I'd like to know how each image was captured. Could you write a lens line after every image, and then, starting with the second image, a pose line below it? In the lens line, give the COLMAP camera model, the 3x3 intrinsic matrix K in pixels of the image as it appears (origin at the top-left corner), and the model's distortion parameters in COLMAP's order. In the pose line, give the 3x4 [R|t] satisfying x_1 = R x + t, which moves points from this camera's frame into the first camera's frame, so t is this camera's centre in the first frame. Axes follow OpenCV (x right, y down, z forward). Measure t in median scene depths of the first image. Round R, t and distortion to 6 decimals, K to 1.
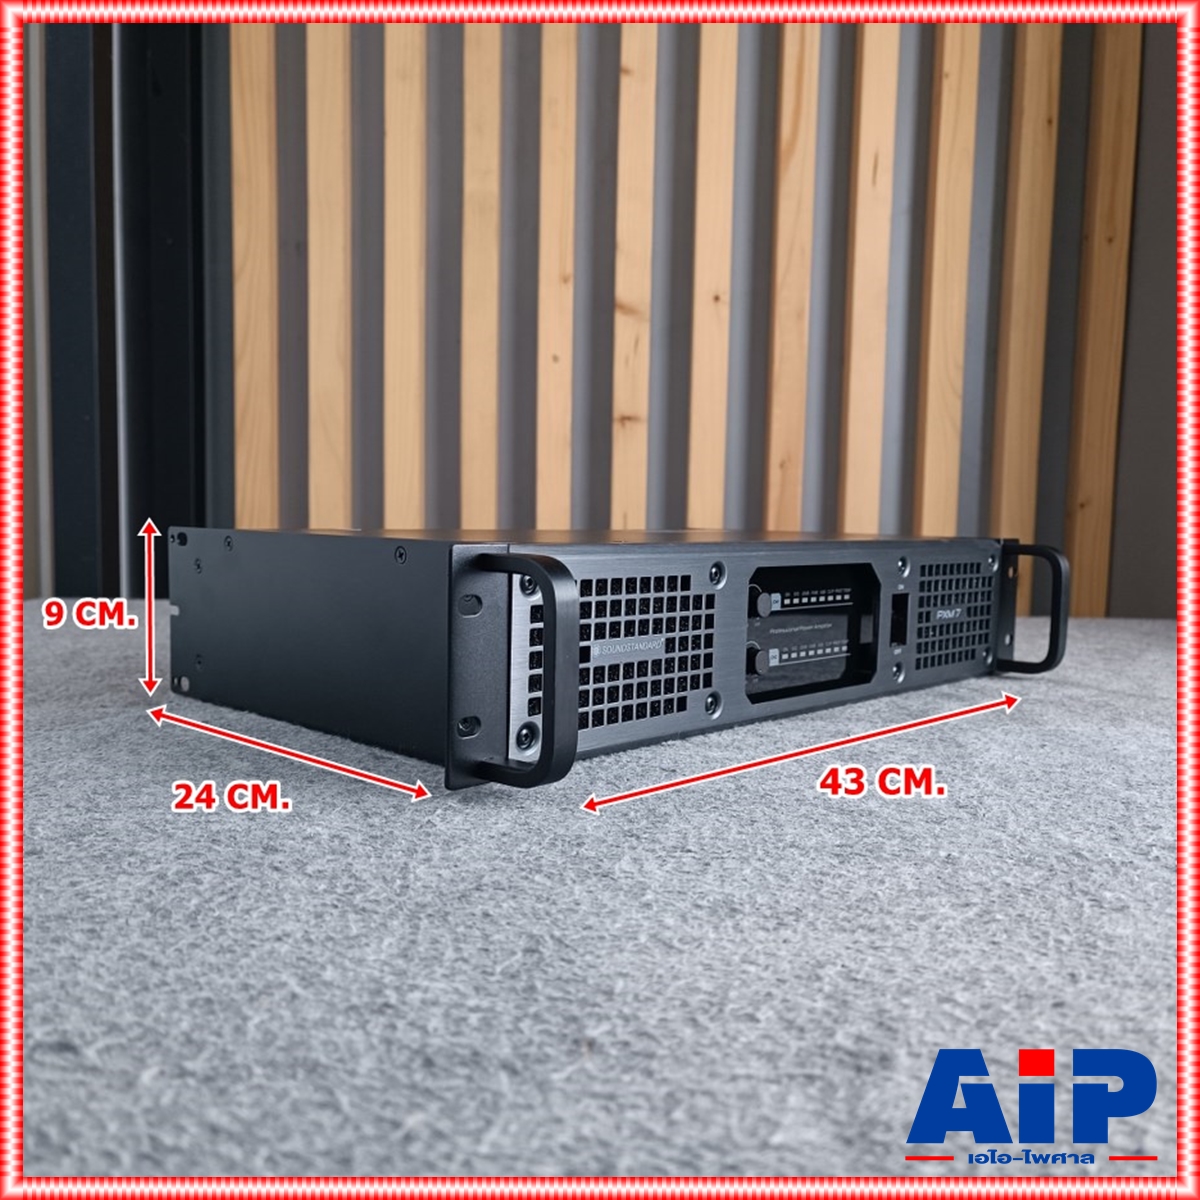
lens RADIAL K [[1138.9, 0, 602.2], [0, 1138.9, 596.2], [0, 0, 1]] dist [0.014782, -0.031643]
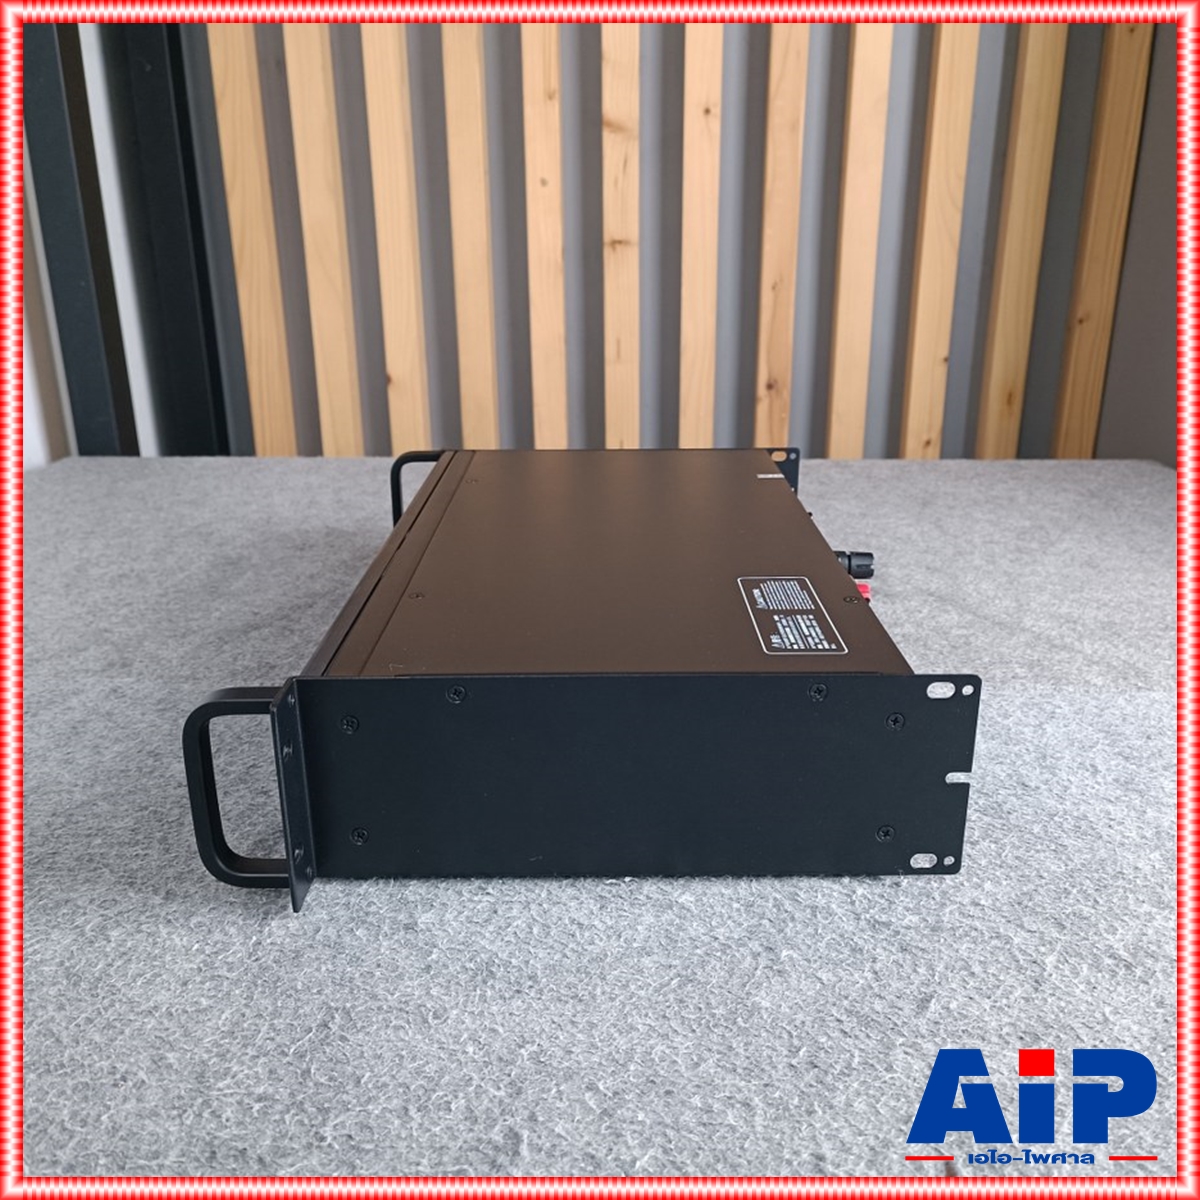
lens RADIAL K [[1138.9, 0, 602.2], [0, 1138.9, 596.2], [0, 0, 1]] dist [0.014782, -0.031643]
pose [[0.997795, -0.006033, -0.066090, 0.073076], [0.022273, 0.968540, 0.247857, -0.105226], [0.062516, -0.248783, 0.966540, -0.039852]]
